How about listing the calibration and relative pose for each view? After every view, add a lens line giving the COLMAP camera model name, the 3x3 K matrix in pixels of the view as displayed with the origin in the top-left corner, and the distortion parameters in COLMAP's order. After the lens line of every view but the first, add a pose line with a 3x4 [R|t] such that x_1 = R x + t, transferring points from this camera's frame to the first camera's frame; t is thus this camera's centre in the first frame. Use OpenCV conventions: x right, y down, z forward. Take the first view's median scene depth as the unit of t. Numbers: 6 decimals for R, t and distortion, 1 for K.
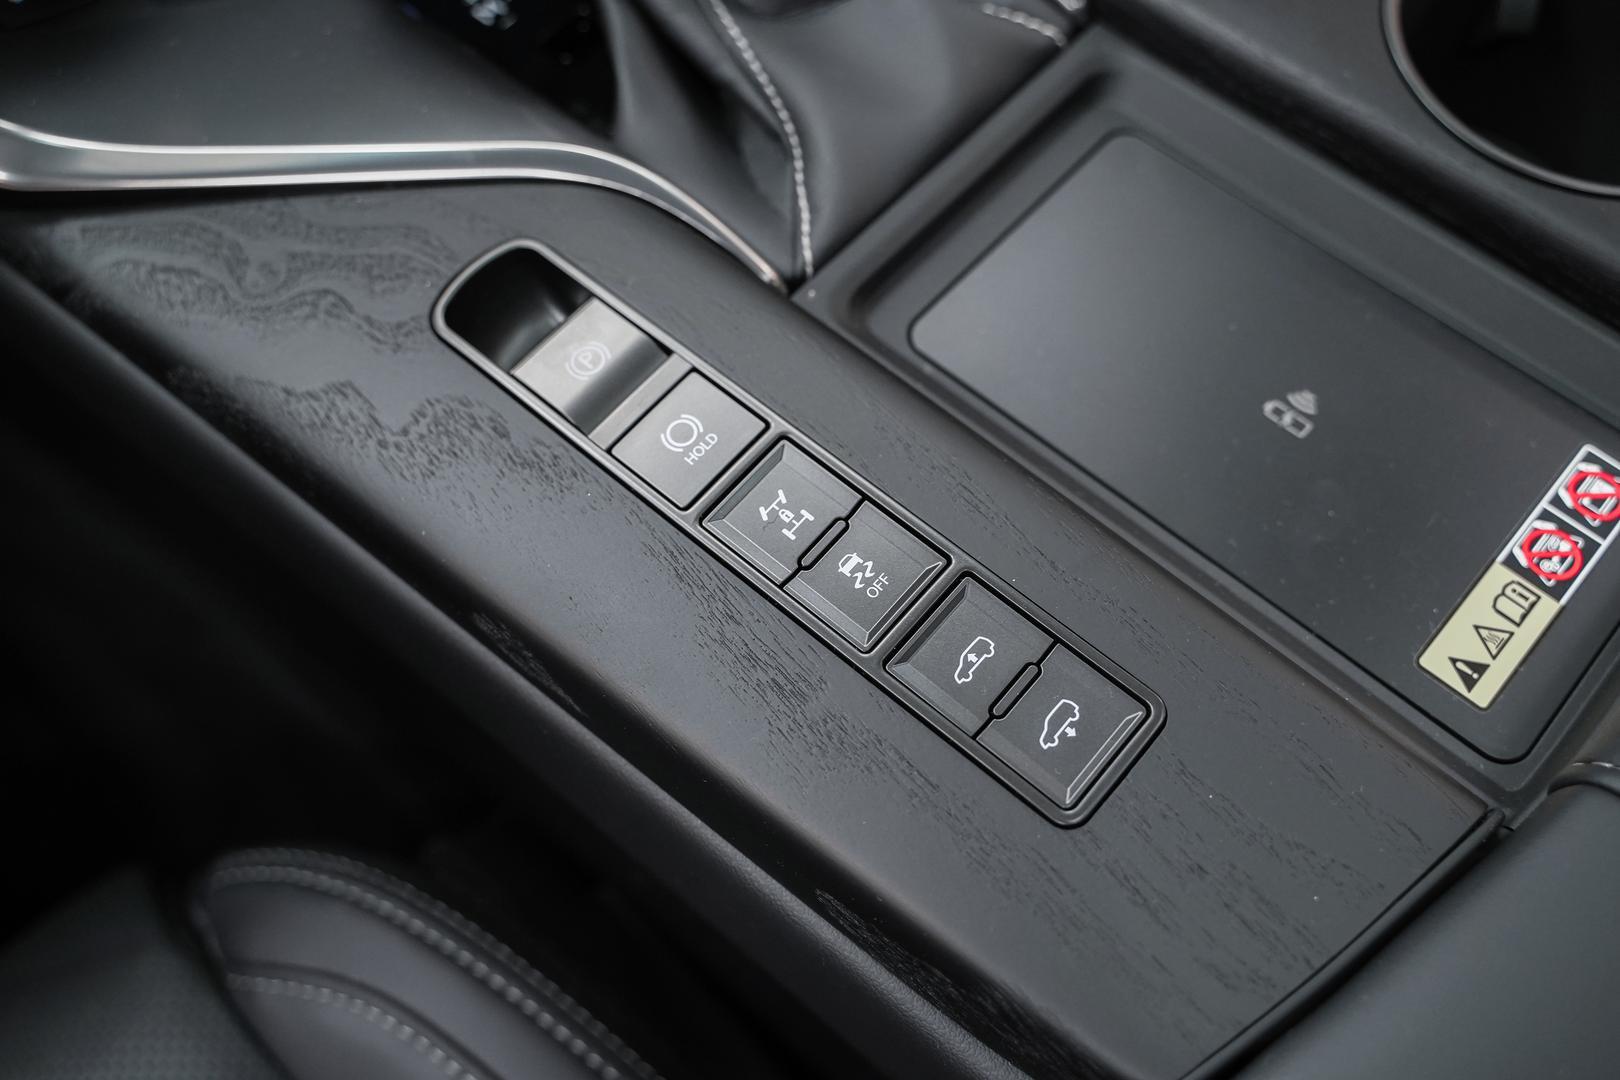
lens RADIAL K [[1507.2, 0, 810.0], [0, 1507.2, 540.0], [0, 0, 1]] dist [0.000907, 0.005134]
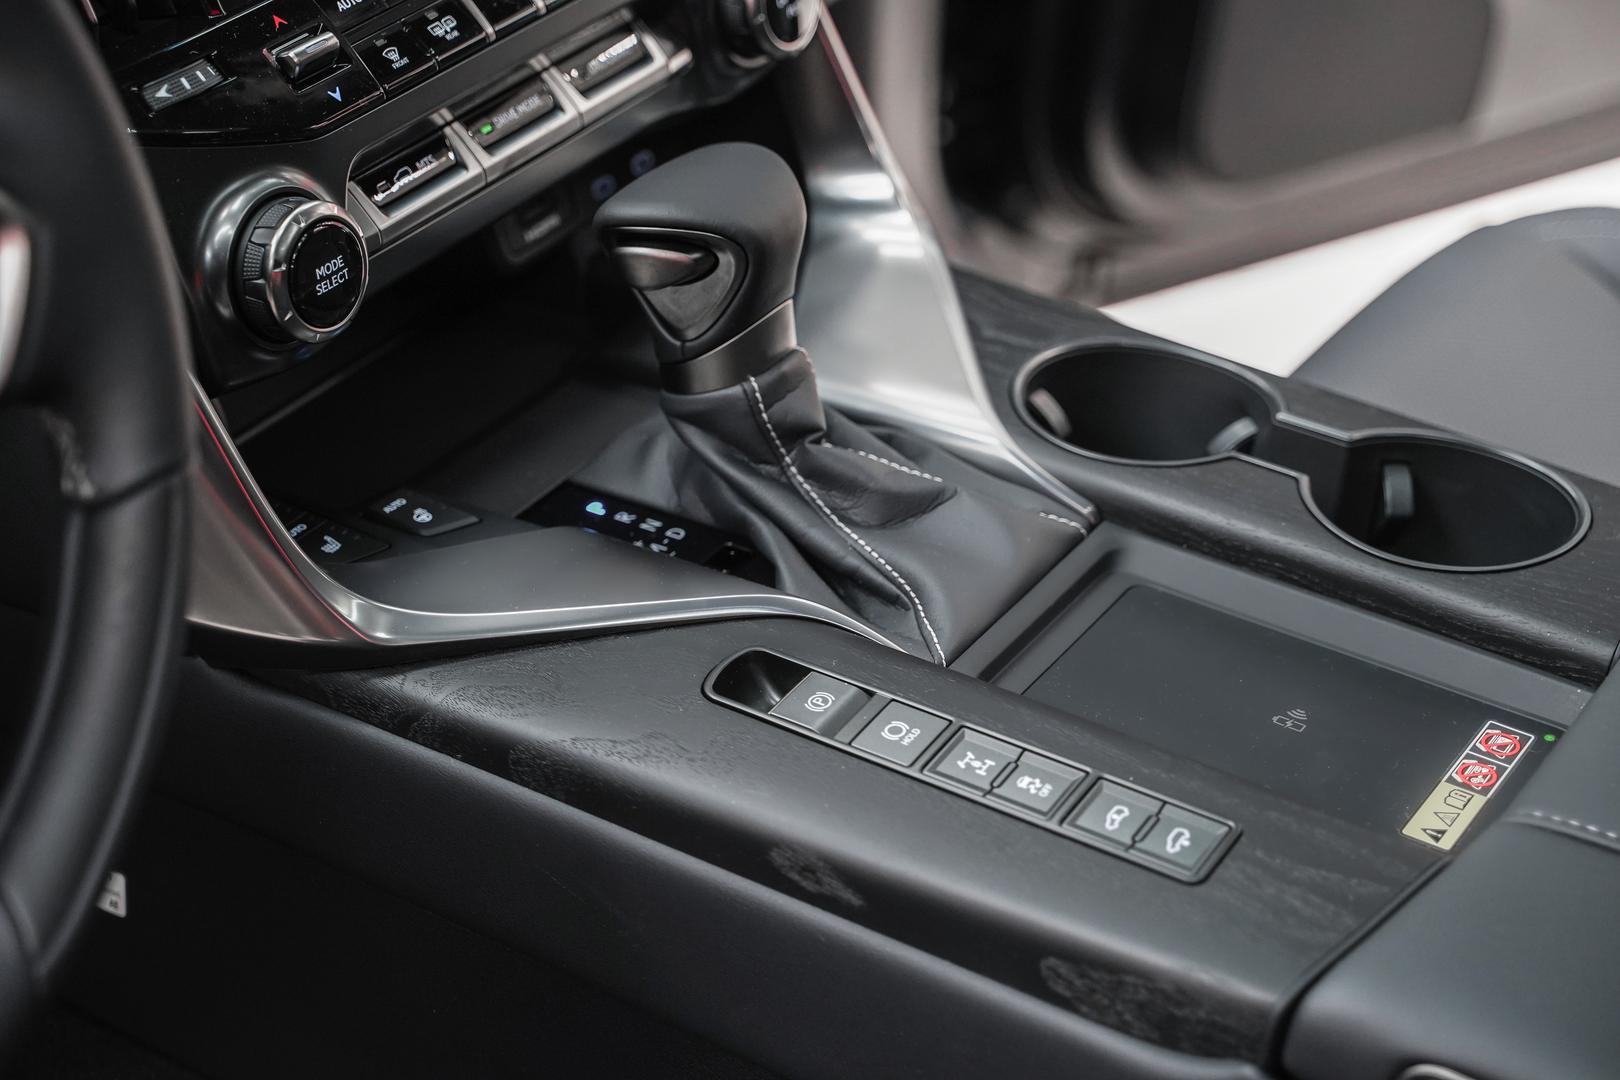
lens RADIAL K [[2925.9, 0, 810.0], [0, 2925.9, 540.0], [0, 0, 1]] dist [-0.008589, -0.027549]
pose [[0.988012, -0.066418, 0.139360, -0.548672], [0.126127, 0.867826, -0.480594, 1.125238], [-0.089020, 0.492410, 0.865799, -1.565840]]
